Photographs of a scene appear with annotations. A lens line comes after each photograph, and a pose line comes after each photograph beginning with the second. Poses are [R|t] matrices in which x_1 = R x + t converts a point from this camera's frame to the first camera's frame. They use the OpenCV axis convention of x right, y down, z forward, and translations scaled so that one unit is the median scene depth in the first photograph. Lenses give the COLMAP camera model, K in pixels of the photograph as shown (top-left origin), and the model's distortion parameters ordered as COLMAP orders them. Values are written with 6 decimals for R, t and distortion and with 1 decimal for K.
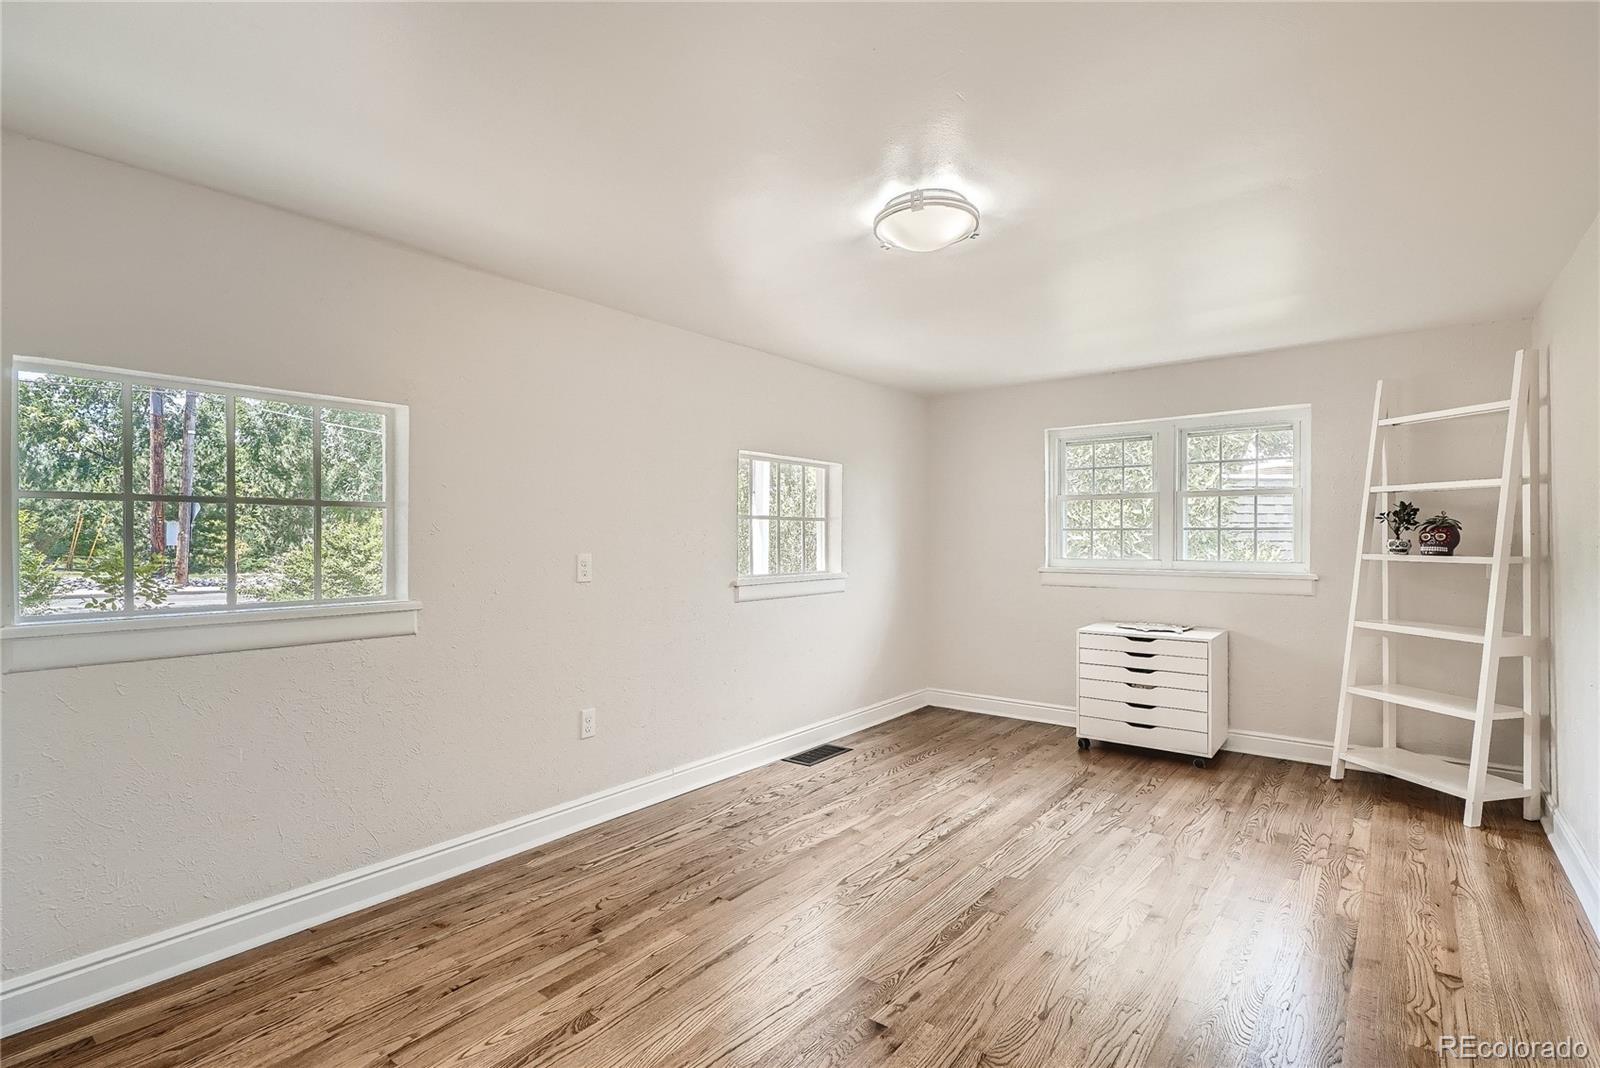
lens RADIAL K [[767.5, 0, 795.5], [0, 767.5, 529.4], [0, 0, 1]] dist [0.010827, 0.000288]
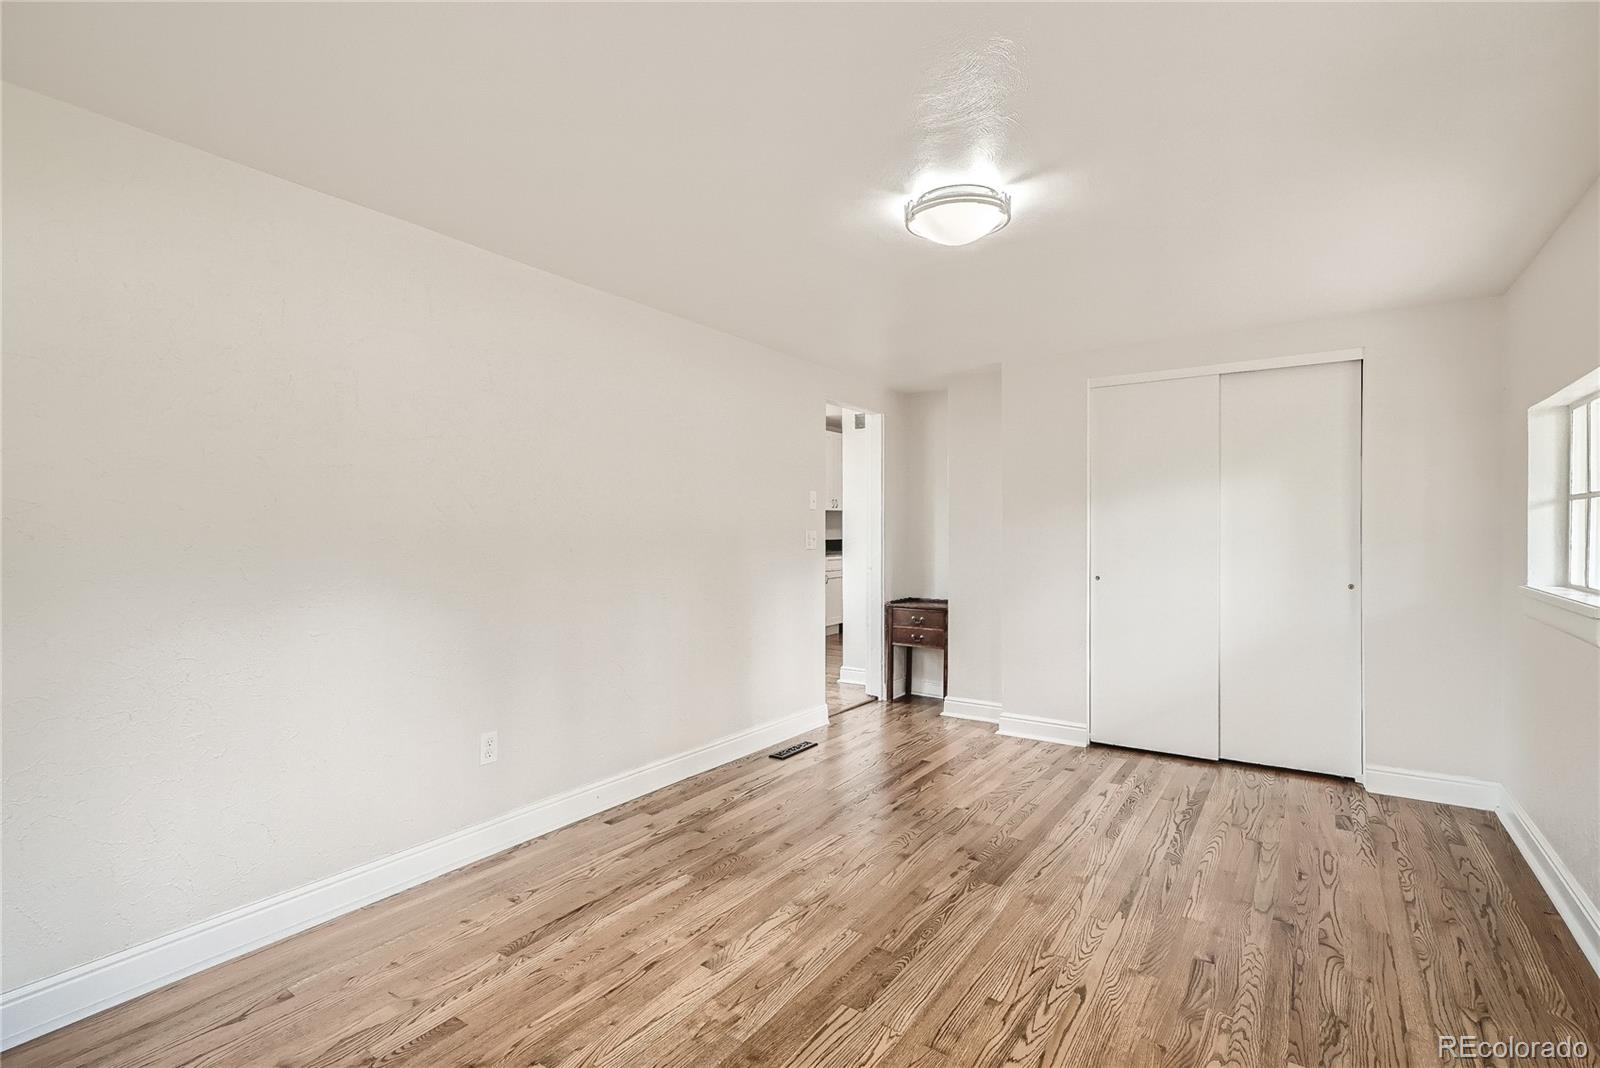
lens RADIAL K [[767.5, 0, 795.5], [0, 767.5, 529.4], [0, 0, 1]] dist [0.010827, 0.000288]
pose [[-0.997358, 0.000333, -0.072644, 0.461640], [0.000871, 0.999972, -0.007379, 0.019085], [0.072639, -0.007423, -0.997331, 2.035986]]
